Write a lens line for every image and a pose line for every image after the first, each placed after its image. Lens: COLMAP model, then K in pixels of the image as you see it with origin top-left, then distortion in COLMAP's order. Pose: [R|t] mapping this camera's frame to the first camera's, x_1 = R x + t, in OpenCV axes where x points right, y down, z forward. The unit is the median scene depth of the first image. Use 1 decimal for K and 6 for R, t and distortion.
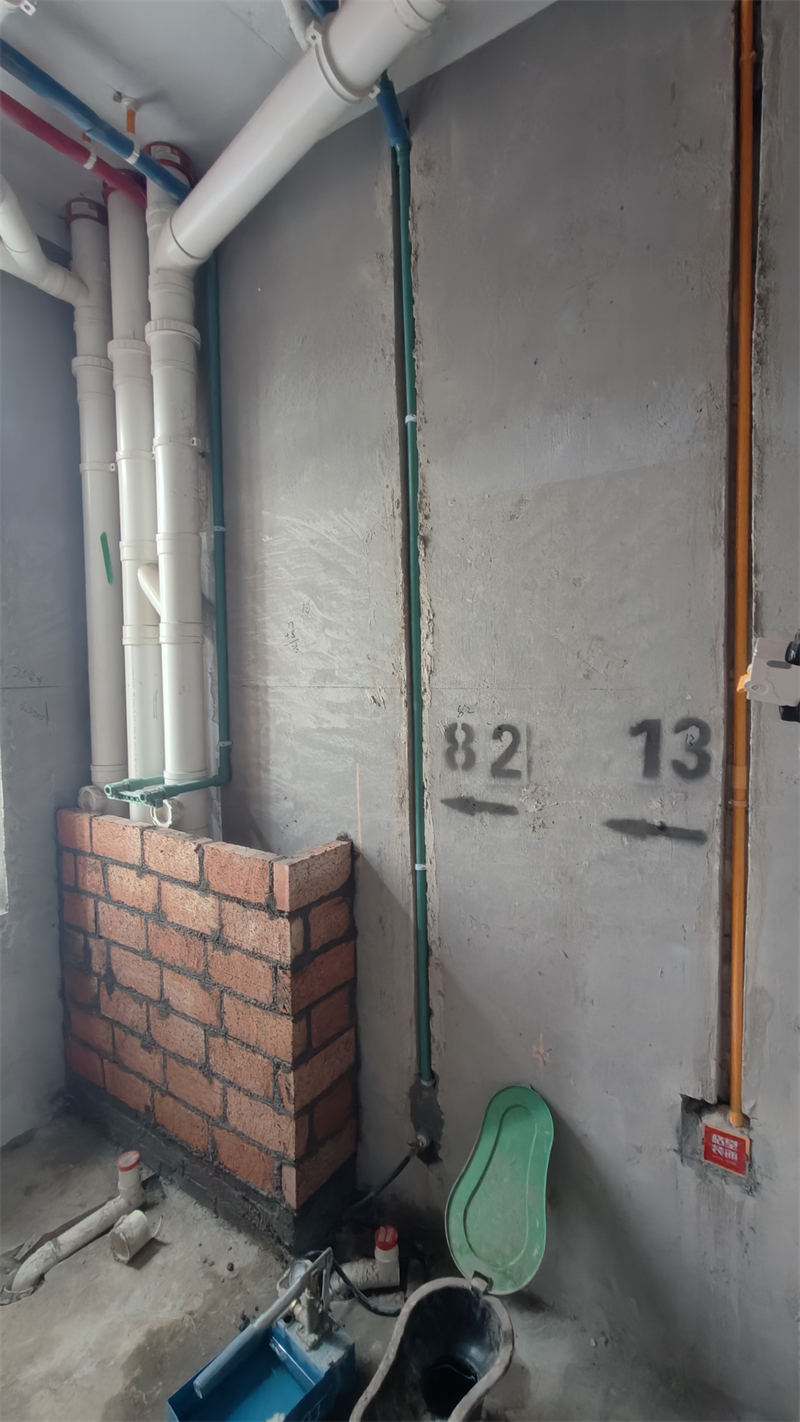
lens RADIAL K [[652.1, 0, 406.1], [0, 652.1, 709.2], [0, 0, 1]] dist [-0.004974, 0.002450]
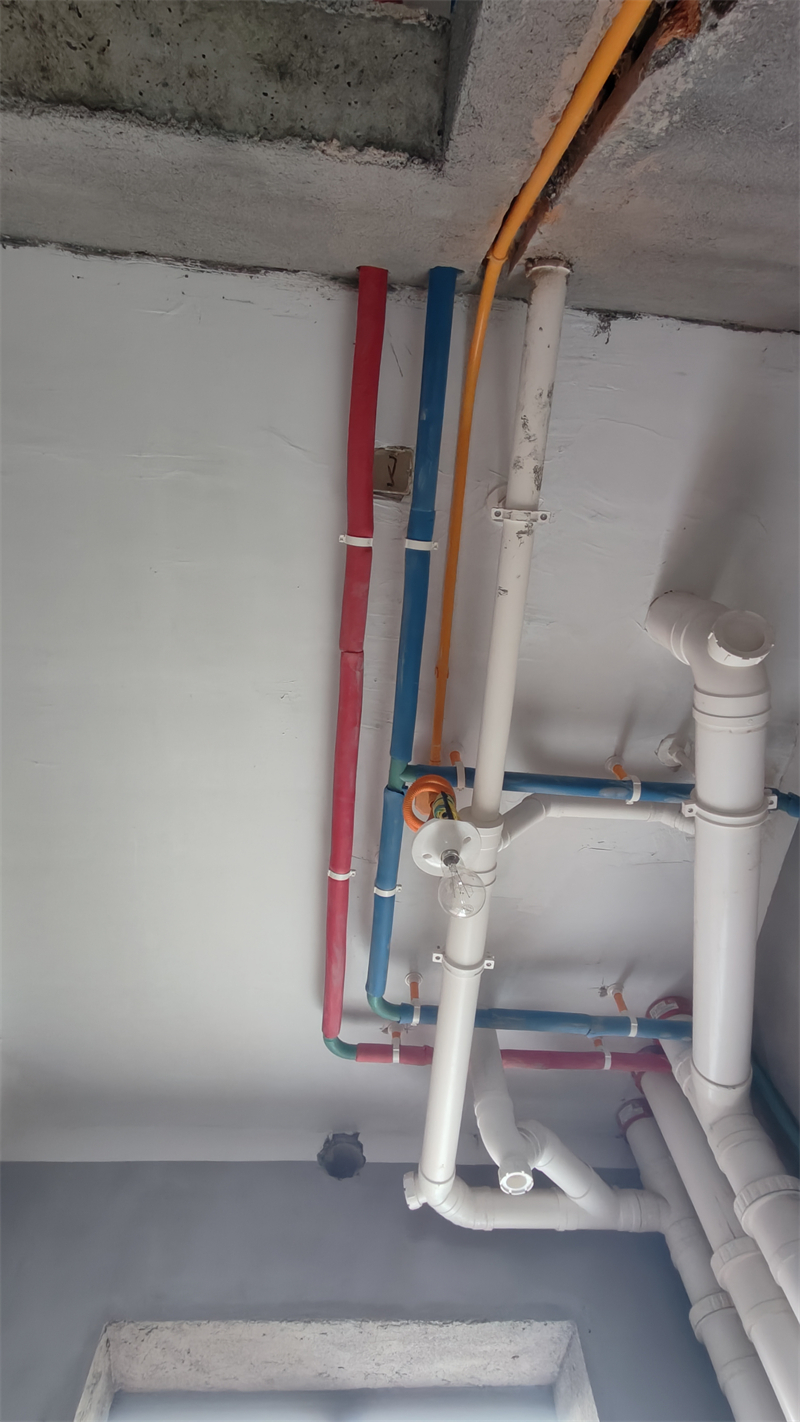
lens RADIAL K [[652.1, 0, 396.5], [0, 652.1, 711.1], [0, 0, 1]] dist [-0.004974, 0.002450]
pose [[0.610827, -0.743629, -0.271858, -0.023468], [-0.013846, 0.333272, -0.942729, -0.094215], [0.791643, 0.579608, 0.193275, 0.262010]]
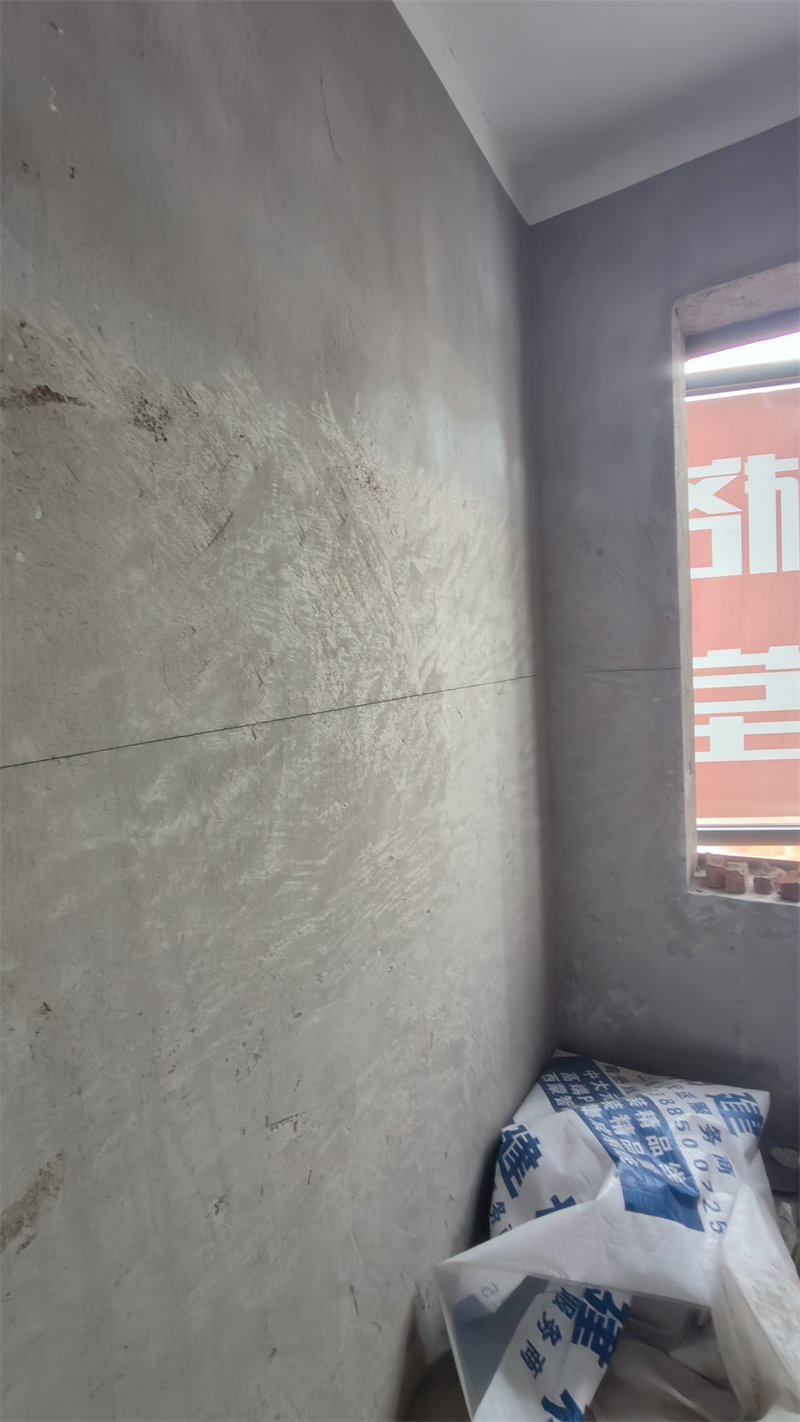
lens RADIAL K [[652.1, 0, 404.7], [0, 652.1, 709.9], [0, 0, 1]] dist [-0.004974, 0.002450]
pose [[0.068473, 0.086129, -0.993928, 0.050606], [-0.010997, 0.996271, 0.085575, -0.018516], [0.997592, 0.005071, 0.069165, 0.070338]]
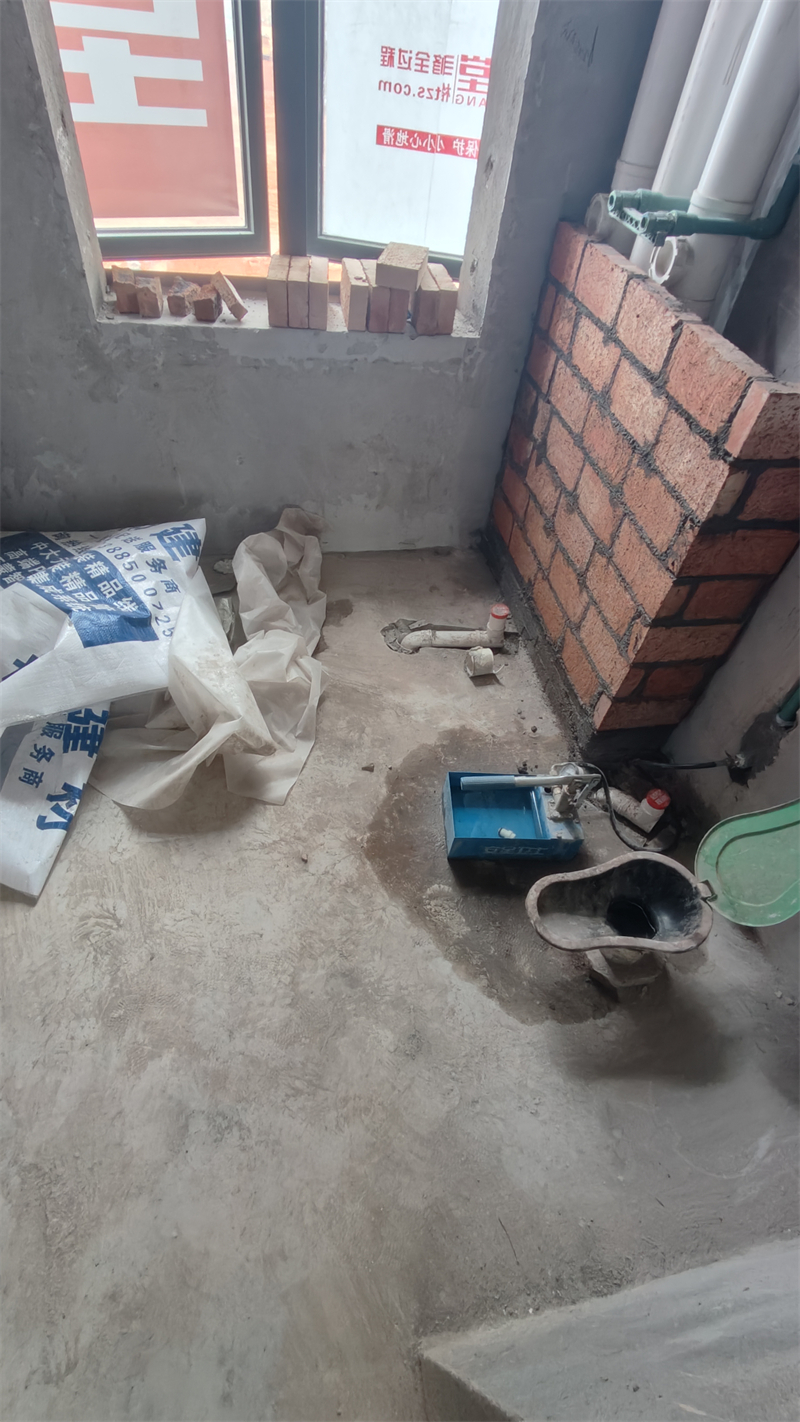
lens RADIAL K [[652.1, 0, 391.6], [0, 652.1, 718.9], [0, 0, 1]] dist [-0.004974, 0.002450]
pose [[0.690475, 0.590043, -0.418442, 0.033536], [-0.149519, 0.682398, 0.715525, 0.035471], [0.707735, -0.431487, 0.559401, 0.155499]]
